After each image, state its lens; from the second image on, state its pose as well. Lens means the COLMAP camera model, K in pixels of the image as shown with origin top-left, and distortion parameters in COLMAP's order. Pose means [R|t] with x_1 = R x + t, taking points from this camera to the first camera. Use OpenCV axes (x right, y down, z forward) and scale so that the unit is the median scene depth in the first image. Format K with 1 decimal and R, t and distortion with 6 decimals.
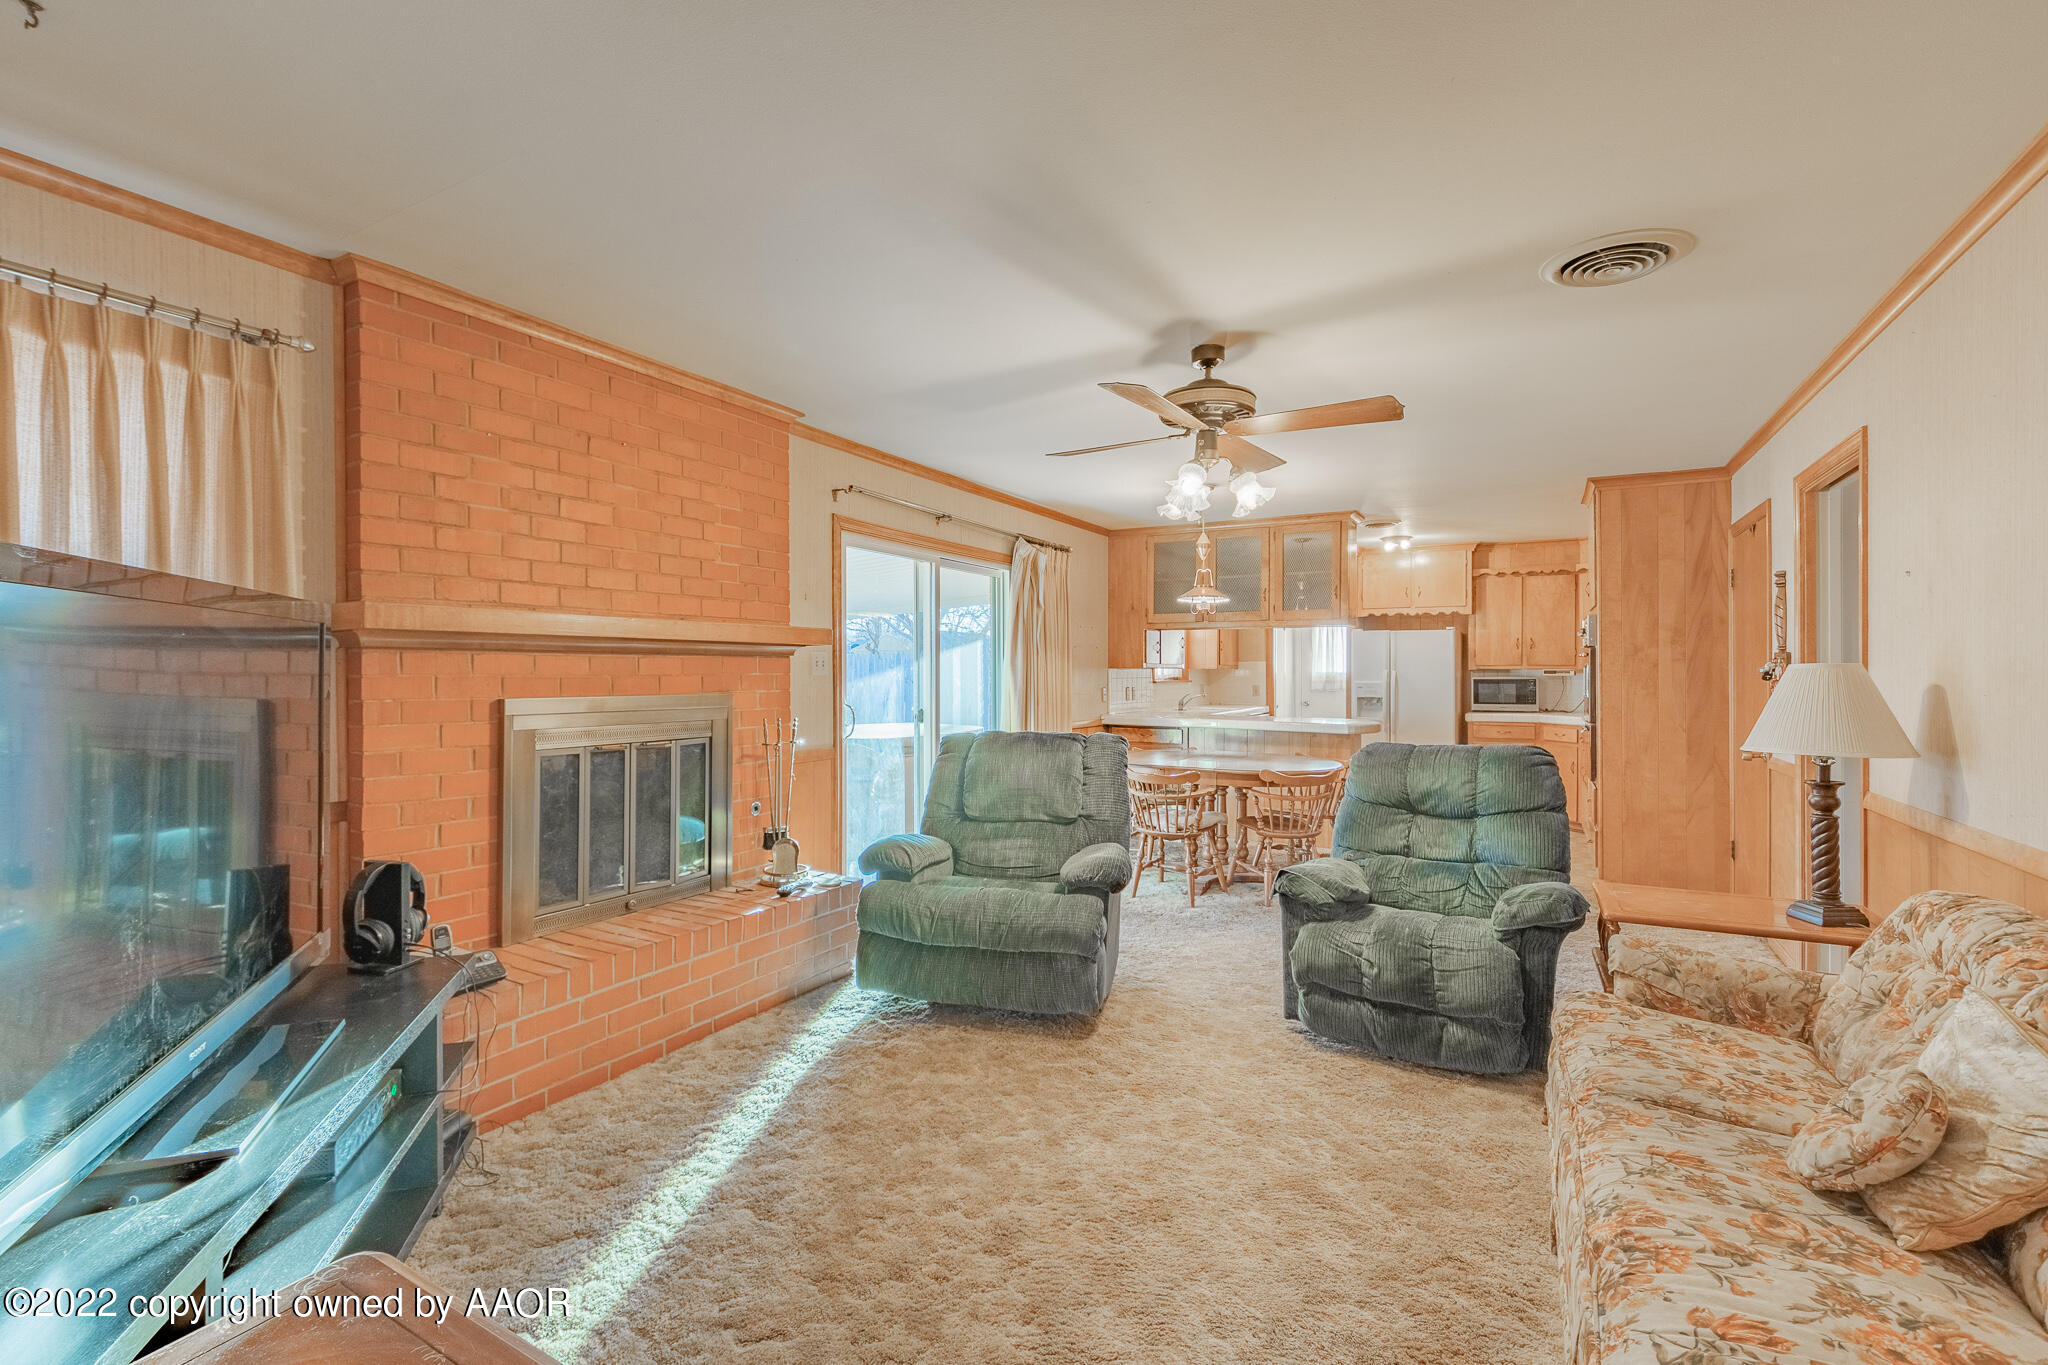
lens RADIAL K [[918.4, 0, 1019.0], [0, 918.4, 679.0], [0, 0, 1]] dist [-0.009944, 0.001723]
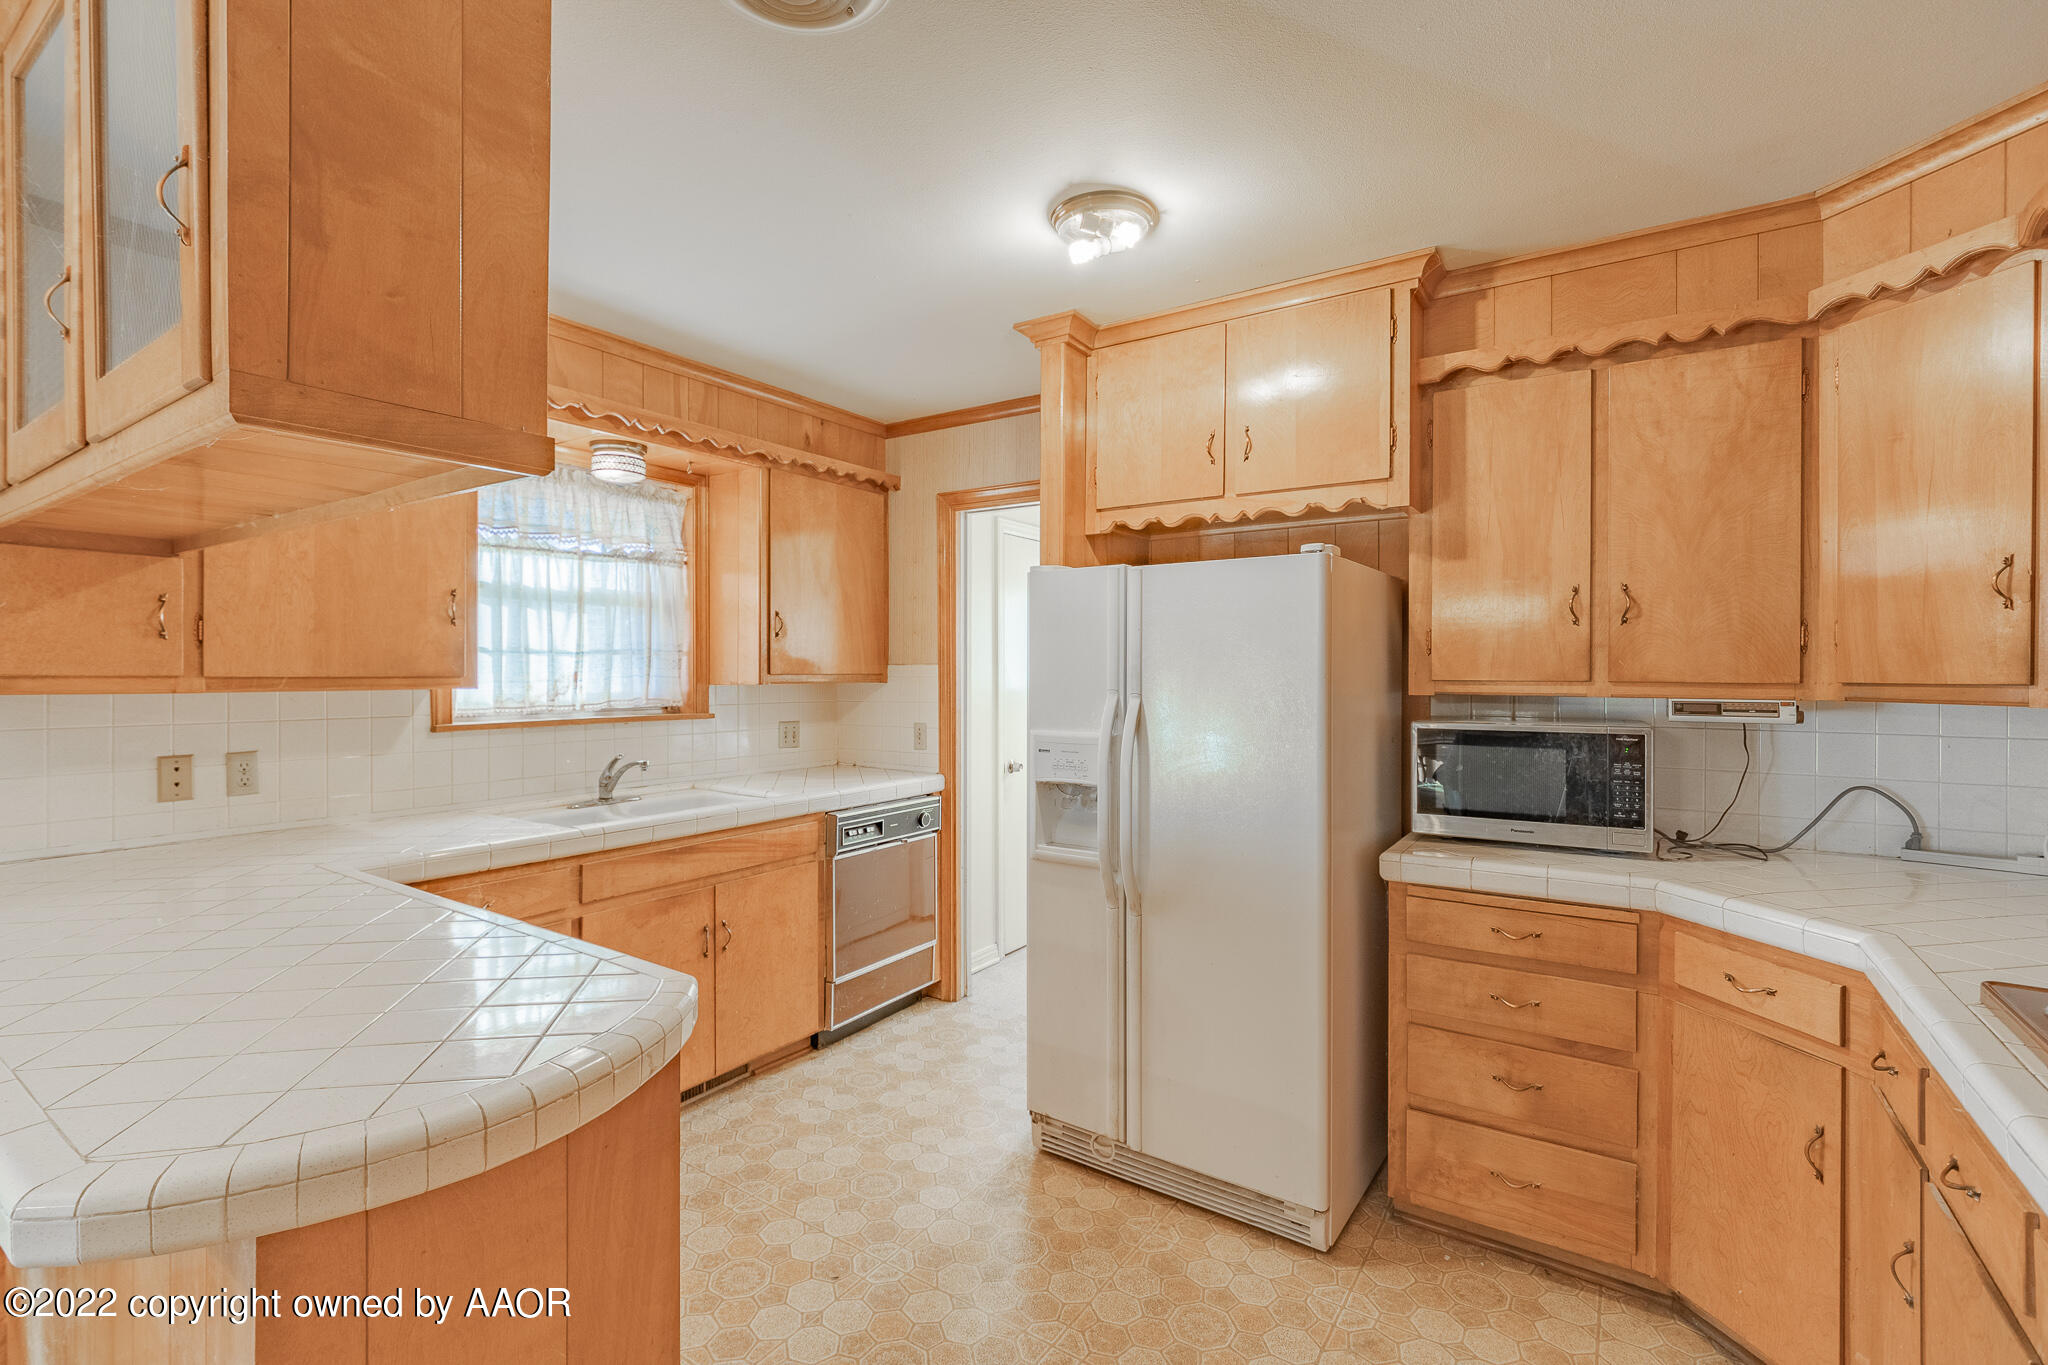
lens RADIAL K [[918.4, 0, 1005.0], [0, 918.4, 672.7], [0, 0, 1]] dist [-0.009944, 0.001723]
pose [[0.996464, 0.001577, -0.084003, 0.398563], [-0.002014, 0.999985, -0.005117, -0.016072], [0.083994, 0.005268, 0.996452, 0.714184]]
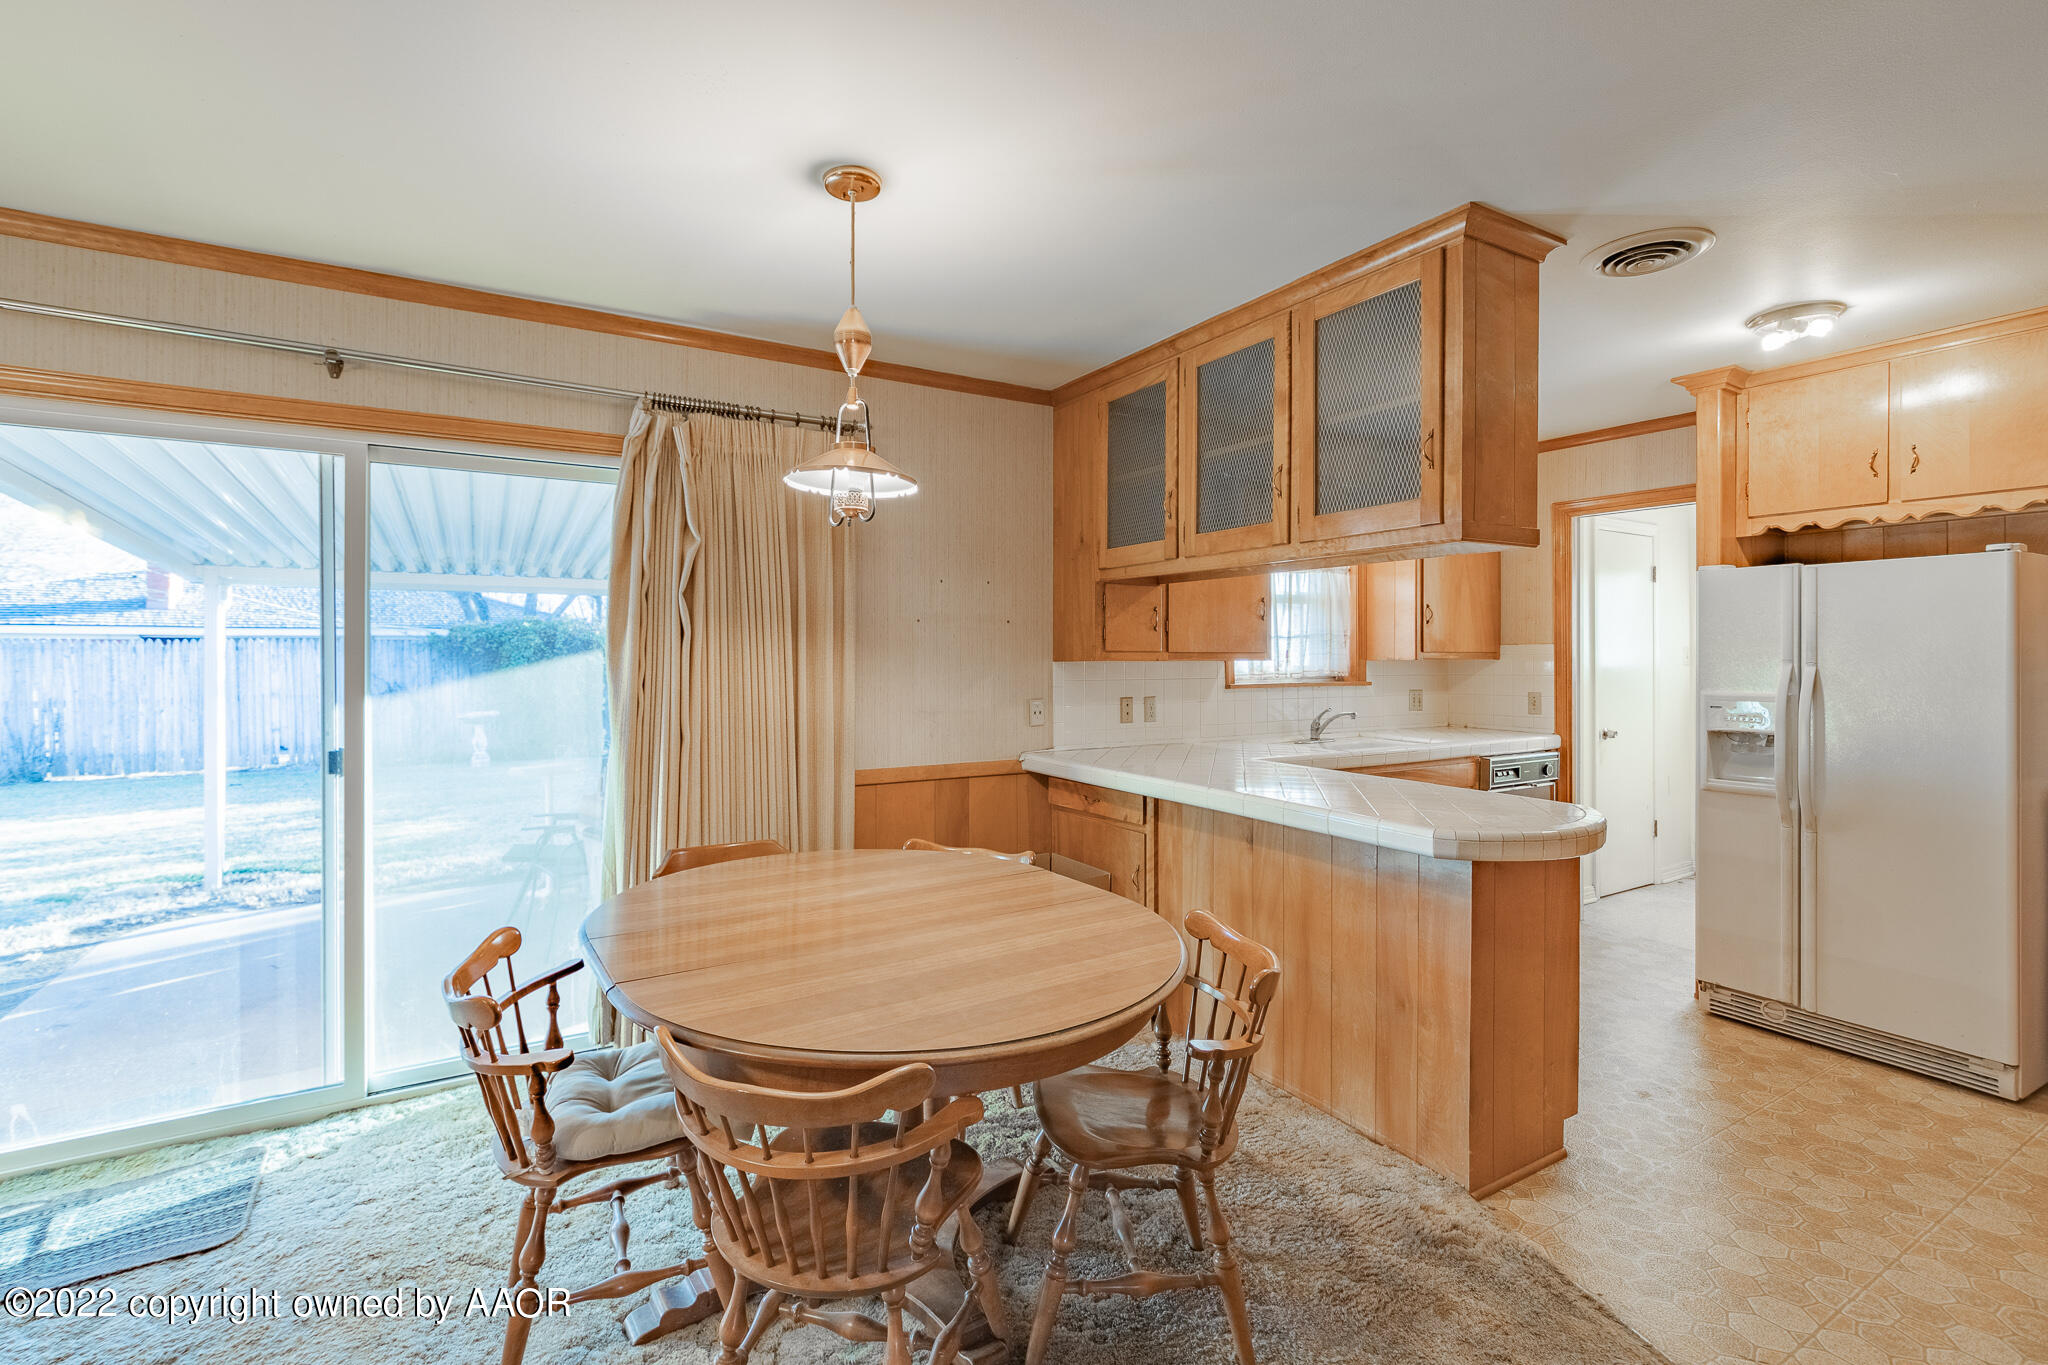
lens RADIAL K [[918.4, 0, 1013.2], [0, 918.4, 661.5], [0, 0, 1]] dist [-0.009944, 0.001723]
pose [[0.864884, 0.001567, -0.501969, 0.316957], [-0.002203, 0.999997, -0.000673, -0.010523], [0.501967, 0.001688, 0.864885, 0.508845]]
